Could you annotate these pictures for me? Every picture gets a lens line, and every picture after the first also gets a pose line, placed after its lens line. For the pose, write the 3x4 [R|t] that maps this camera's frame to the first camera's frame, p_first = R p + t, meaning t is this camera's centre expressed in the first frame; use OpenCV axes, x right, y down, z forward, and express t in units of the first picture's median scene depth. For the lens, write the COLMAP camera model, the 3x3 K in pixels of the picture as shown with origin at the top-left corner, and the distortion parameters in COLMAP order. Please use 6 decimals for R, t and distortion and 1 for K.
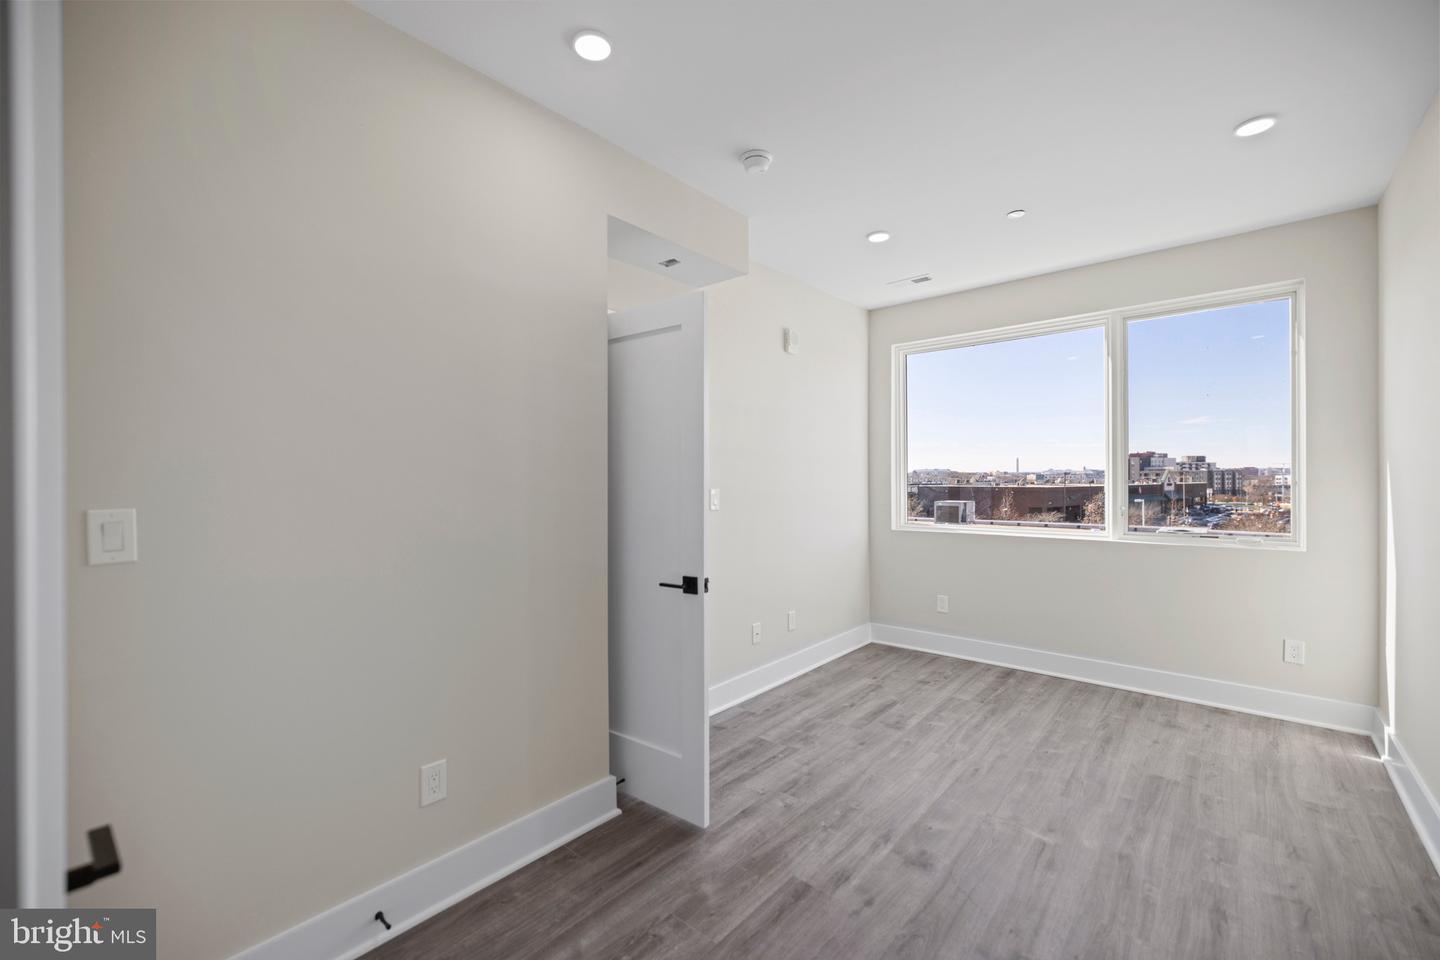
lens RADIAL K [[604.6, 0, 714.6], [0, 604.6, 477.1], [0, 0, 1]] dist [0.000471, 0.000040]
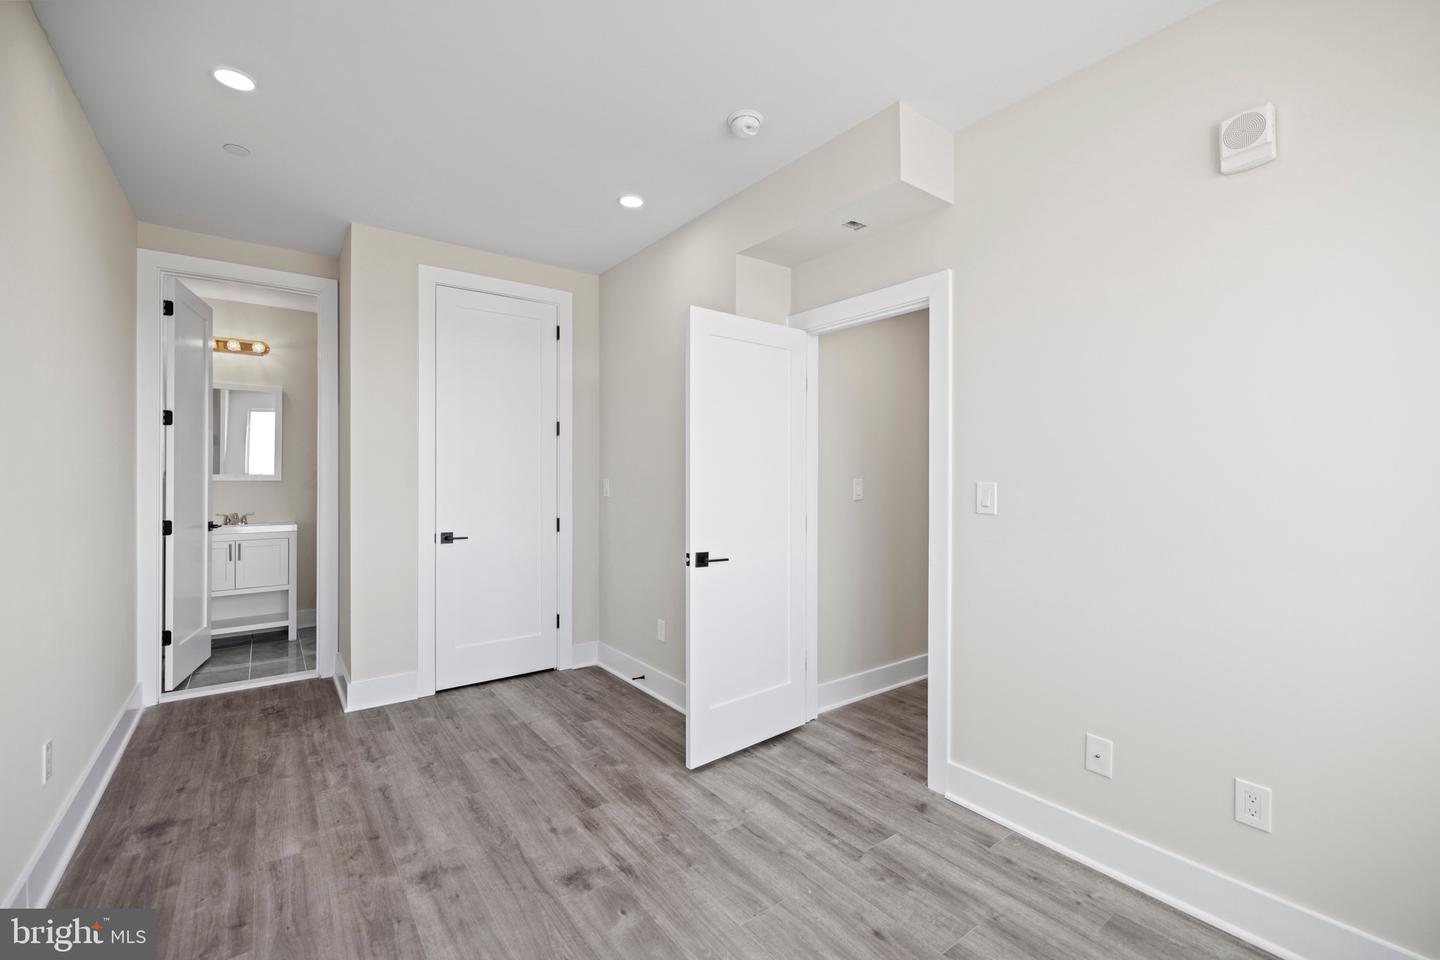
lens RADIAL K [[621.5, 0, 710.9], [0, 621.5, 483.4], [0, 0, 1]] dist [0.000869, -0.000176]
pose [[-0.231057, 0.018577, -0.972763, 1.123598], [0.001516, 0.999823, 0.018733, 0.015576], [0.972939, 0.002854, -0.231044, 1.323279]]
